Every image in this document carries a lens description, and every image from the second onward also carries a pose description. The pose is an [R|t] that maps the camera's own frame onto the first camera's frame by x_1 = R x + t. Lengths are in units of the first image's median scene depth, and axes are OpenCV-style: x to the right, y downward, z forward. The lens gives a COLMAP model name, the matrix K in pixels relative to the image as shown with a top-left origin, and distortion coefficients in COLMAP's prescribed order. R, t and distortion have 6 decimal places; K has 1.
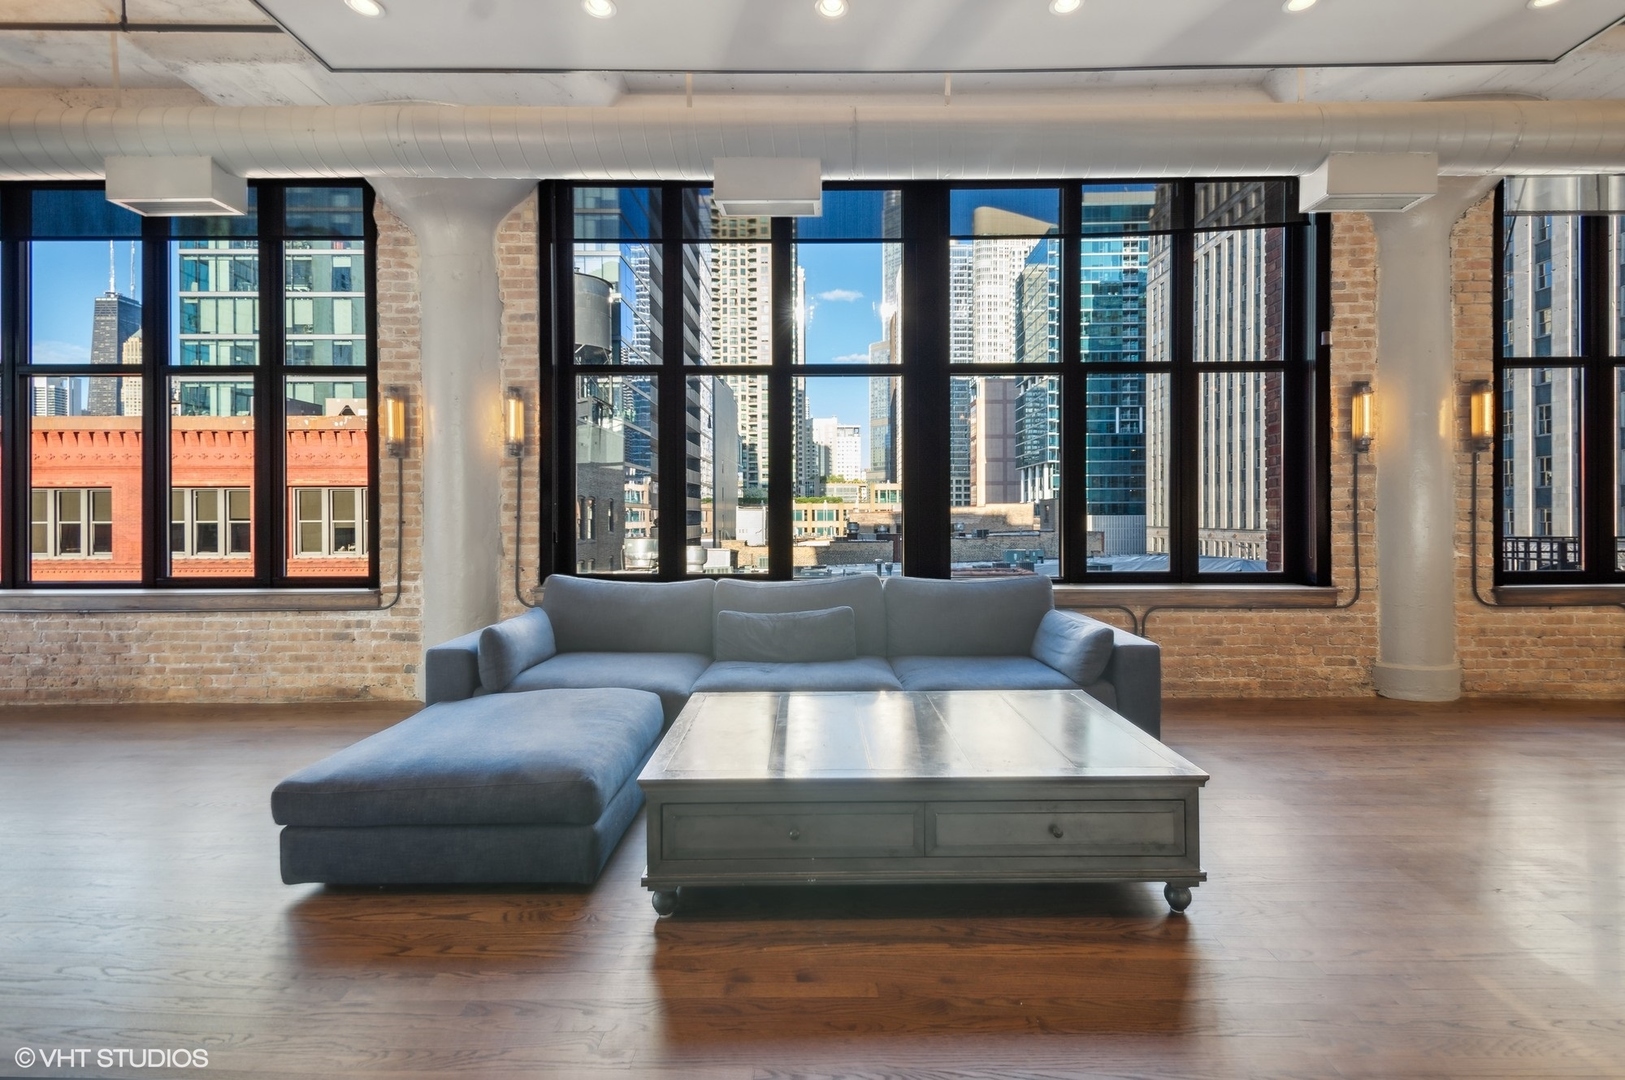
lens RADIAL K [[731.3, 0, 822.2], [0, 731.3, 508.5], [0, 0, 1]] dist [0.022455, -0.005574]
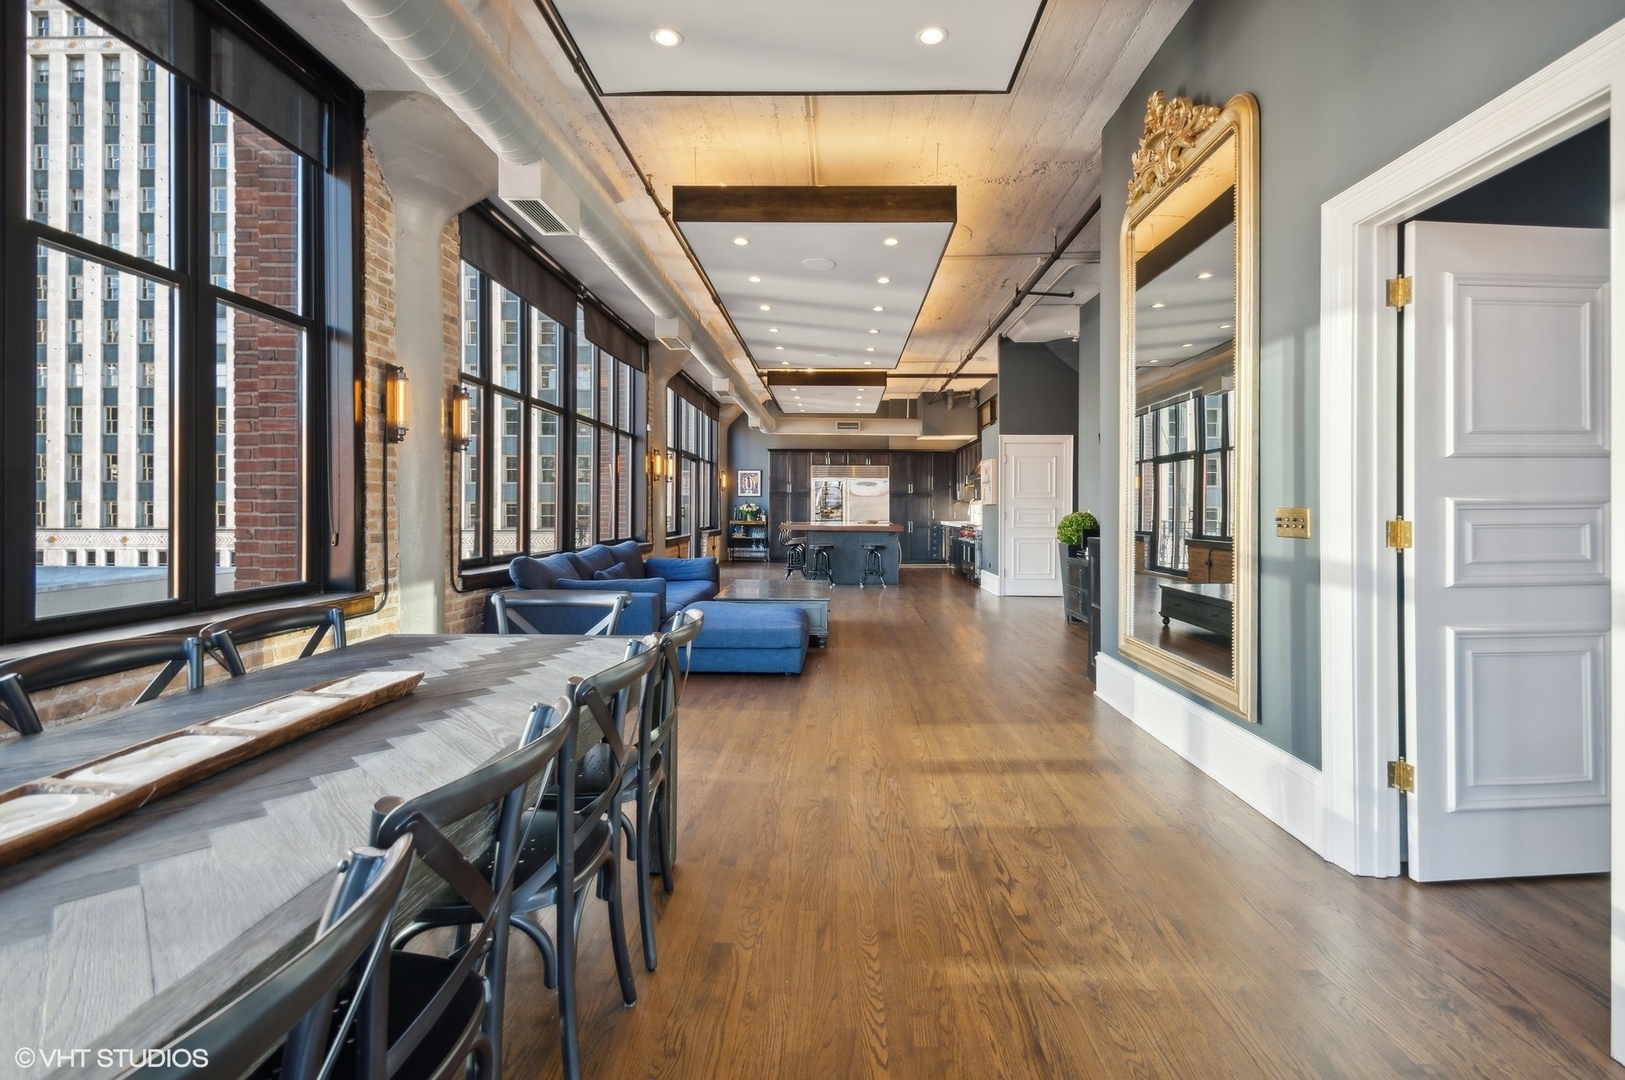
lens RADIAL K [[731.3, 0, 838.0], [0, 731.3, 505.7], [0, 0, 1]] dist [0.022455, -0.005574]
pose [[0.004625, 0.008500, 0.999953, -1.469448], [-0.014870, 0.999854, -0.008430, 0.007439], [-0.999879, -0.014830, 0.004751, 0.436317]]
